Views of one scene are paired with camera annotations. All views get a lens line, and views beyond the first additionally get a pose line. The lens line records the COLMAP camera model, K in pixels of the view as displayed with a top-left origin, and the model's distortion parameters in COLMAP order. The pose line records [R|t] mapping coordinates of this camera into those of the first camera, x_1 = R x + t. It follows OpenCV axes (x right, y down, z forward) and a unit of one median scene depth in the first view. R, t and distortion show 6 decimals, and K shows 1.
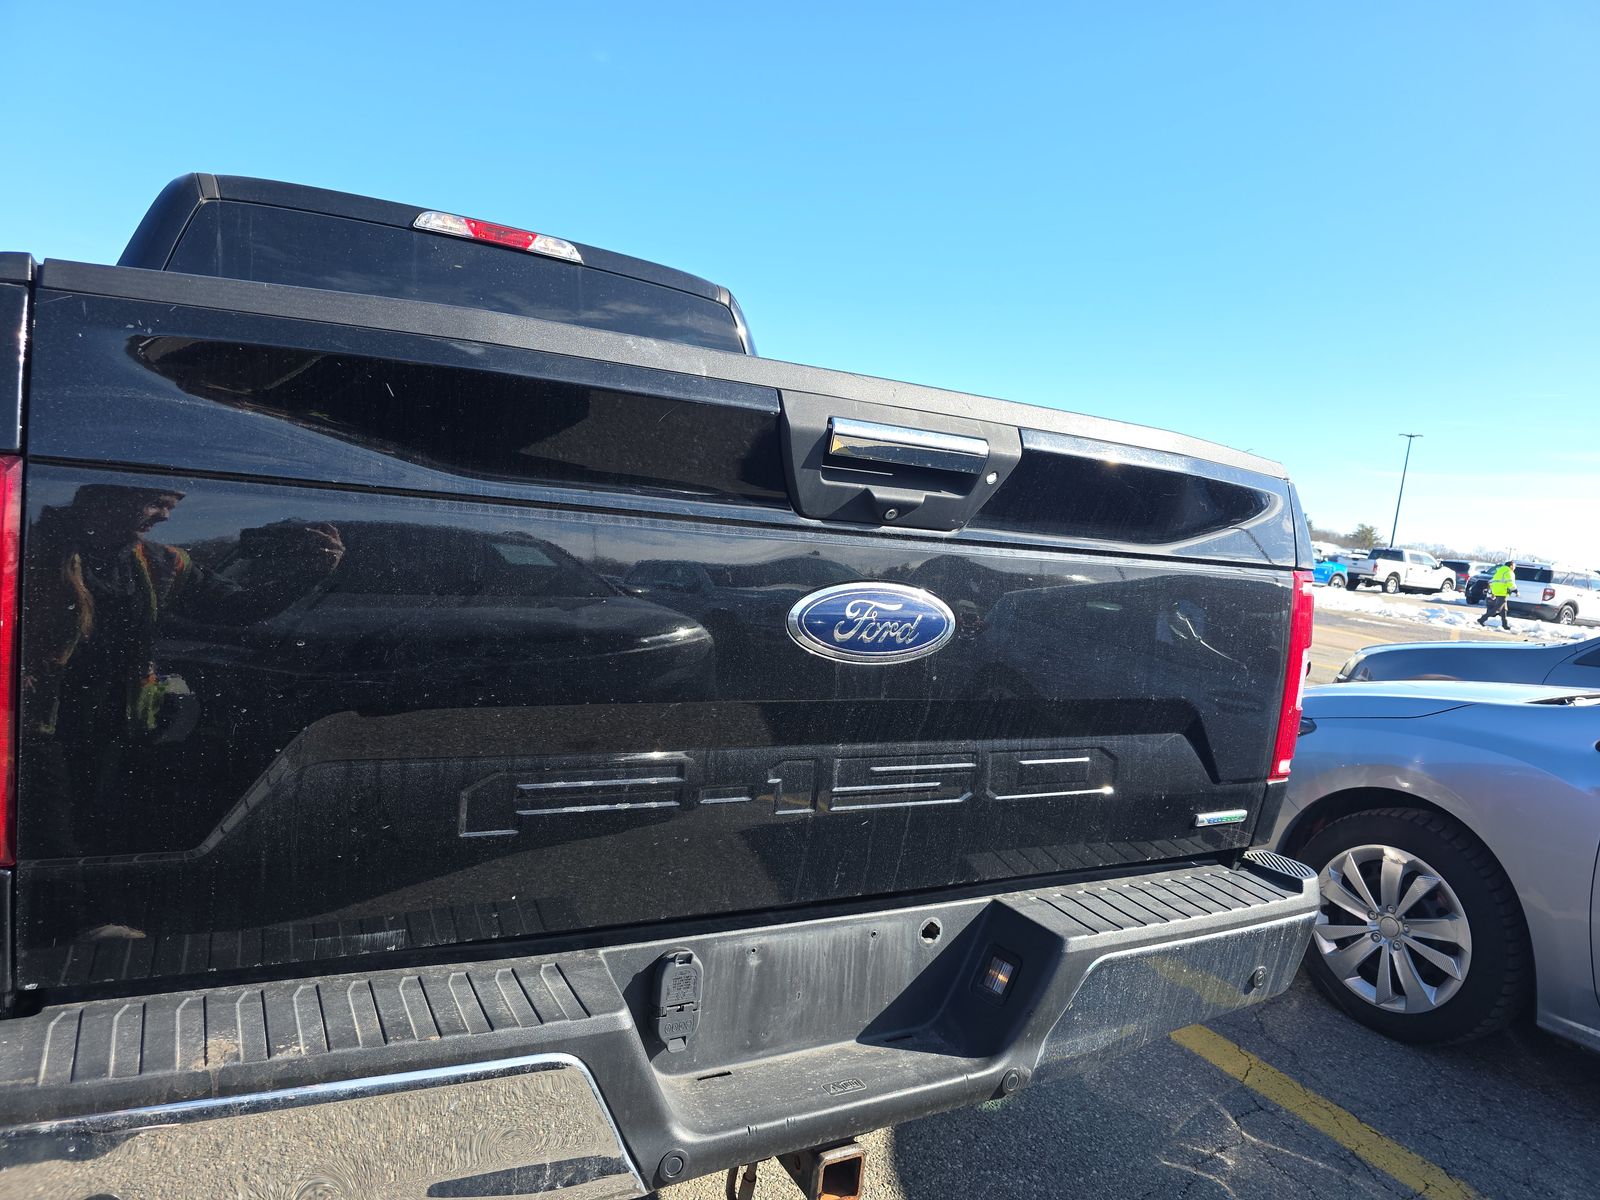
lens RADIAL K [[1073.2, 0, 810.6], [0, 1073.2, 590.9], [0, 0, 1]] dist [0.042740, -0.037942]
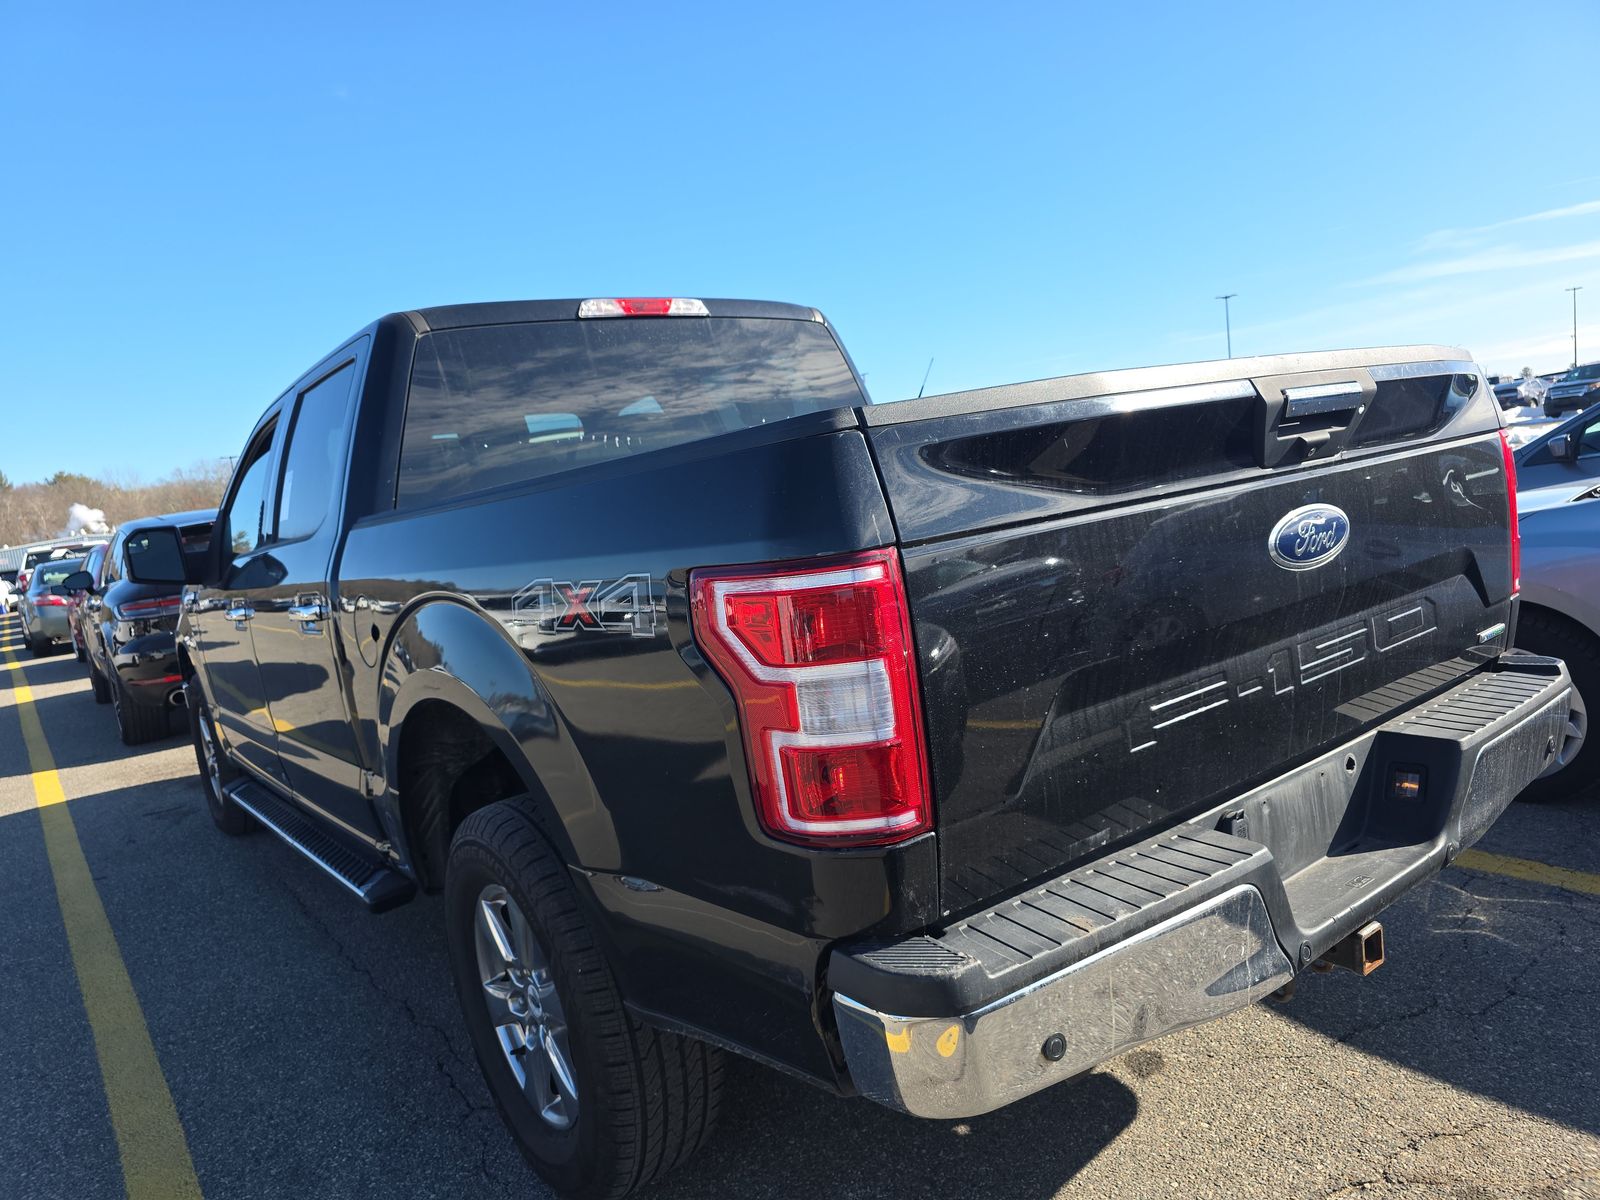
lens RADIAL K [[1073.2, 0, 797.7], [0, 1073.2, 604.8], [0, 0, 1]] dist [0.042740, -0.037942]
pose [[0.967172, -0.241669, 0.078574, -0.597810], [0.239131, 0.970147, 0.040396, -0.082294], [-0.085991, -0.020281, 0.996089, -0.237526]]
